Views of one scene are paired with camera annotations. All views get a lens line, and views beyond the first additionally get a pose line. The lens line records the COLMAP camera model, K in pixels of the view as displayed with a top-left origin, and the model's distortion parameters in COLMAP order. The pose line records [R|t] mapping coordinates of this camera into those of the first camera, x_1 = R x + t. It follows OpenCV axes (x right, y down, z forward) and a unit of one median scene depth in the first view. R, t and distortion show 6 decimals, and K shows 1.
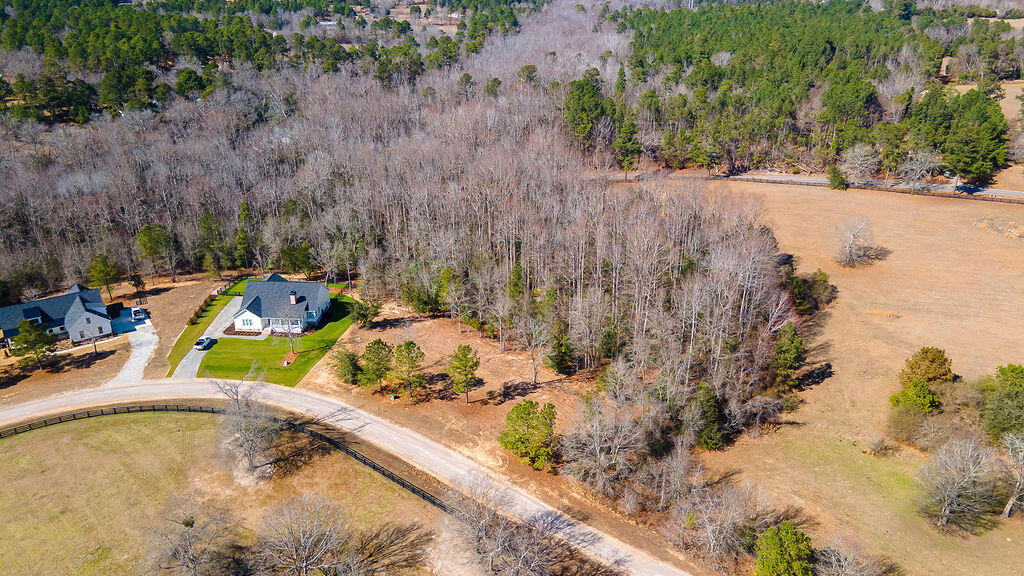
lens RADIAL K [[733.6, 0, 512.0], [0, 733.6, 288.0], [0, 0, 1]] dist [0.027021, 0.005585]
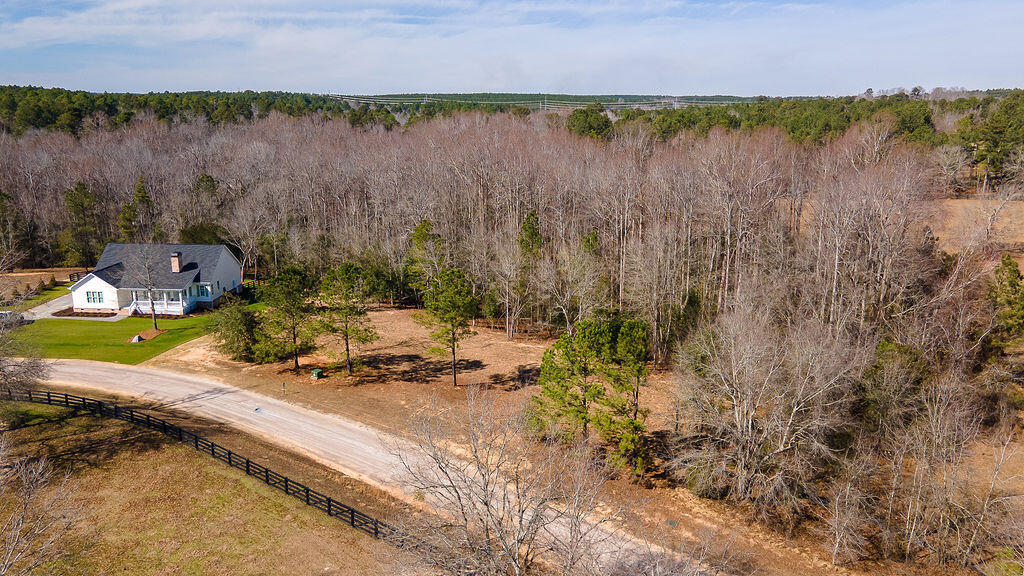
lens RADIAL K [[733.6, 0, 512.0], [0, 733.6, 288.0], [0, 0, 1]] dist [0.027021, 0.005585]
pose [[0.999588, -0.001266, 0.028686, -0.032180], [0.006634, 0.982186, -0.187792, 0.178327], [-0.027937, 0.187905, 0.981790, 0.431151]]
